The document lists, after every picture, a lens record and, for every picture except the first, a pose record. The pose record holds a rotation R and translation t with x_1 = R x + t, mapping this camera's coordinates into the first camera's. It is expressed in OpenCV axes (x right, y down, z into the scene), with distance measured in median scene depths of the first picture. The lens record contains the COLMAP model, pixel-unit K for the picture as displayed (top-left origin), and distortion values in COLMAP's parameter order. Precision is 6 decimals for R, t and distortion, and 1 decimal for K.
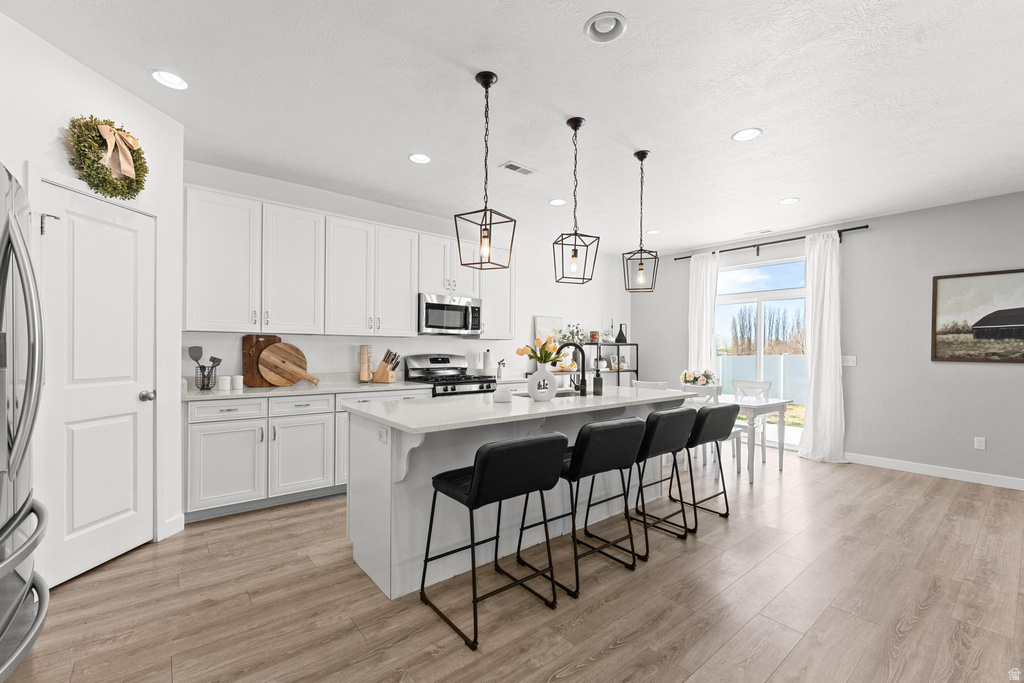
lens RADIAL K [[433.4, 0, 513.6], [0, 433.4, 350.4], [0, 0, 1]] dist [0.005518, -0.000033]
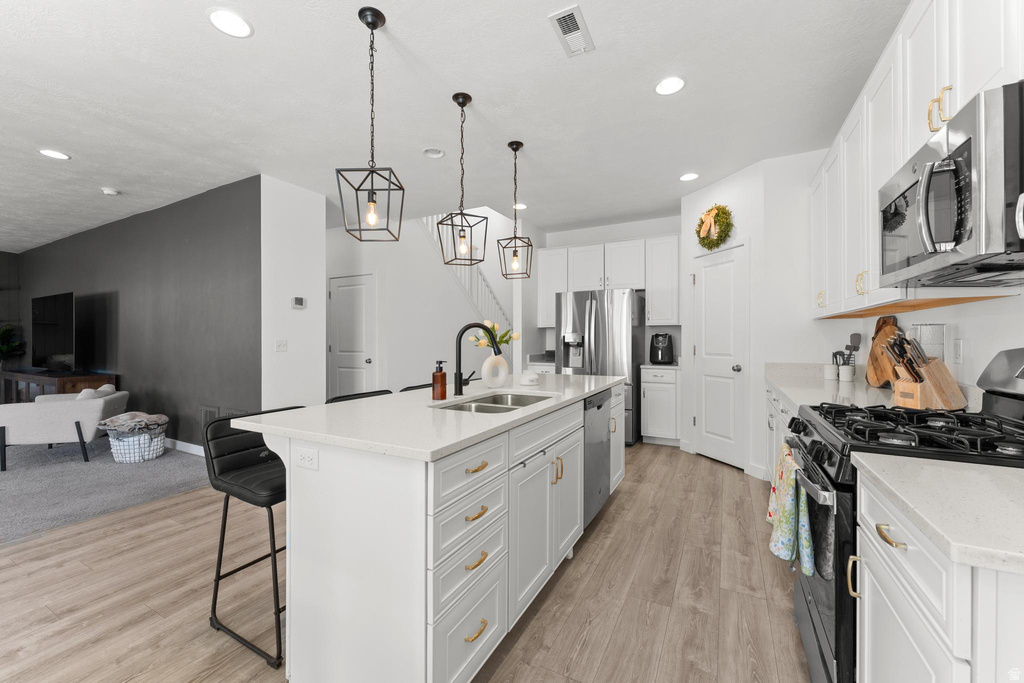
lens RADIAL K [[411.0, 0, 509.9], [0, 411.0, 337.7], [0, 0, 1]] dist [-0.001097, 0.000558]
pose [[-0.928021, -0.005686, -0.372485, 0.243868], [-0.003788, 0.999976, -0.005827, 0.006538], [0.372509, -0.003997, -0.928020, 1.214198]]
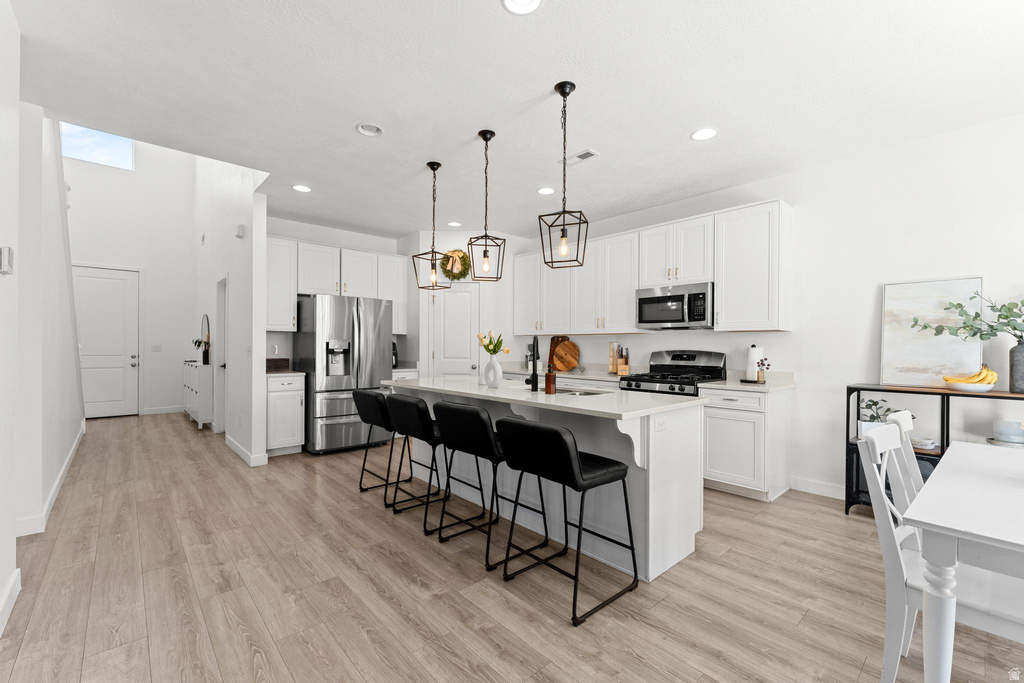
lens RADIAL K [[433.4, 0, 509.6], [0, 433.4, 347.1], [0, 0, 1]] dist [0.005518, -0.000033]
pose [[0.039925, -0.004797, -0.999191, 0.793611], [-0.005792, 0.999971, -0.005032, 0.009319], [0.999186, 0.005988, 0.039896, 0.650599]]
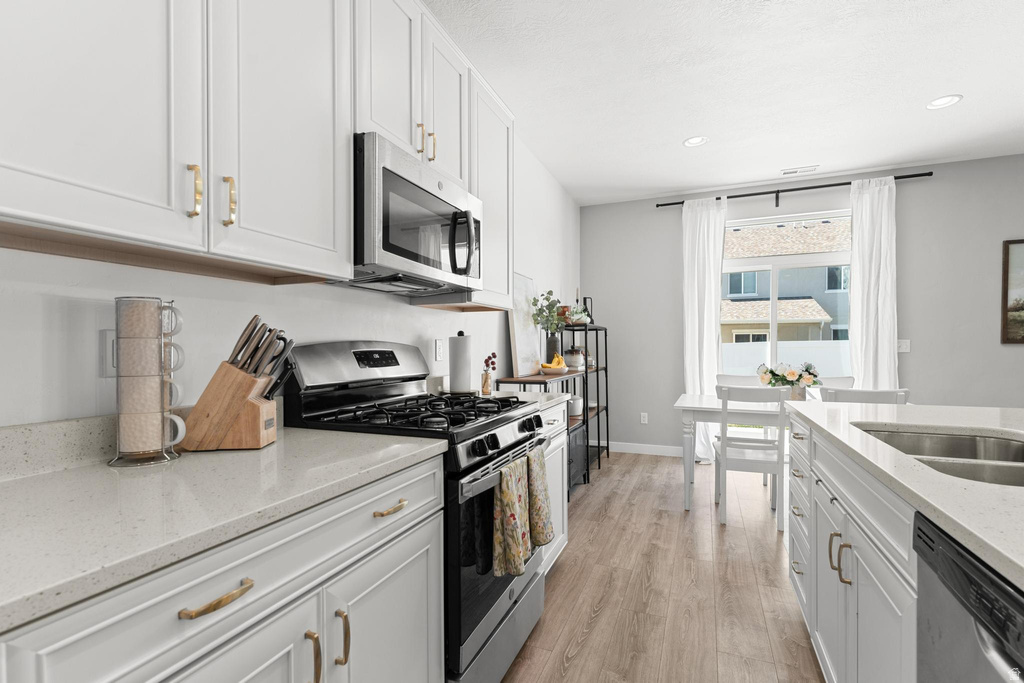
lens RADIAL K [[470.0, 0, 514.7], [0, 470.0, 350.5], [0, 0, 1]] dist [-0.002539, -0.000932]
pose [[0.887151, -0.017608, 0.461142, -0.268488], [0.013949, 0.999838, 0.011343, 0.014704], [-0.461268, -0.003631, 0.887254, 0.650552]]
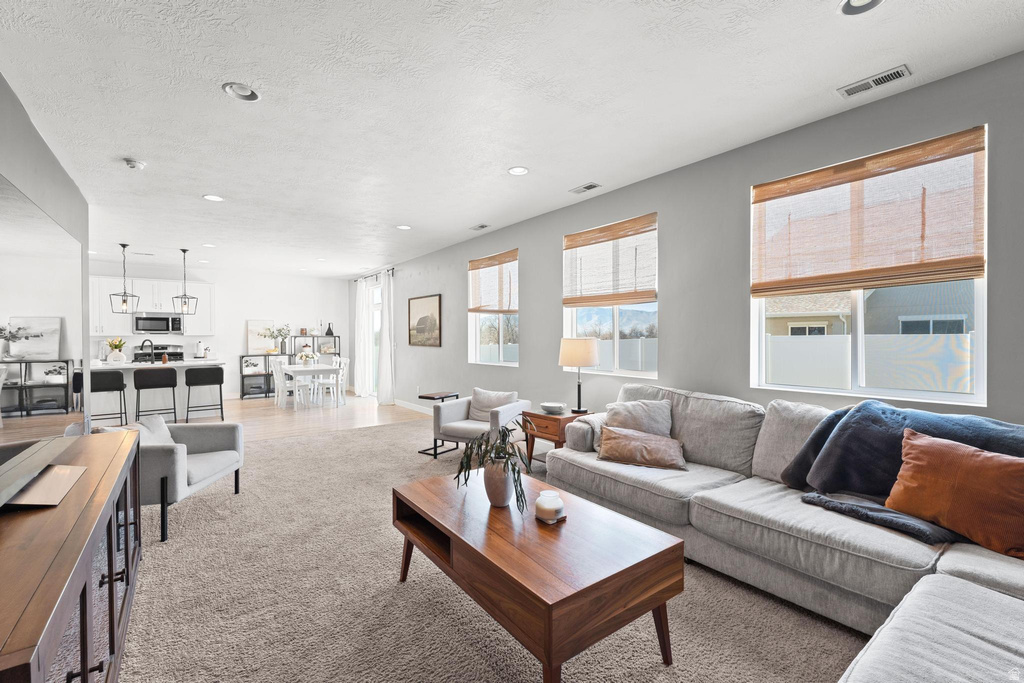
lens RADIAL K [[433.4, 0, 509.9], [0, 433.4, 338.6], [0, 0, 1]] dist [0.005518, -0.000033]
pose [[0.998928, -0.012100, -0.044692, 1.482743], [0.012348, 0.999910, 0.005288, -0.009016], [0.044624, -0.005834, 0.998987, -0.799929]]
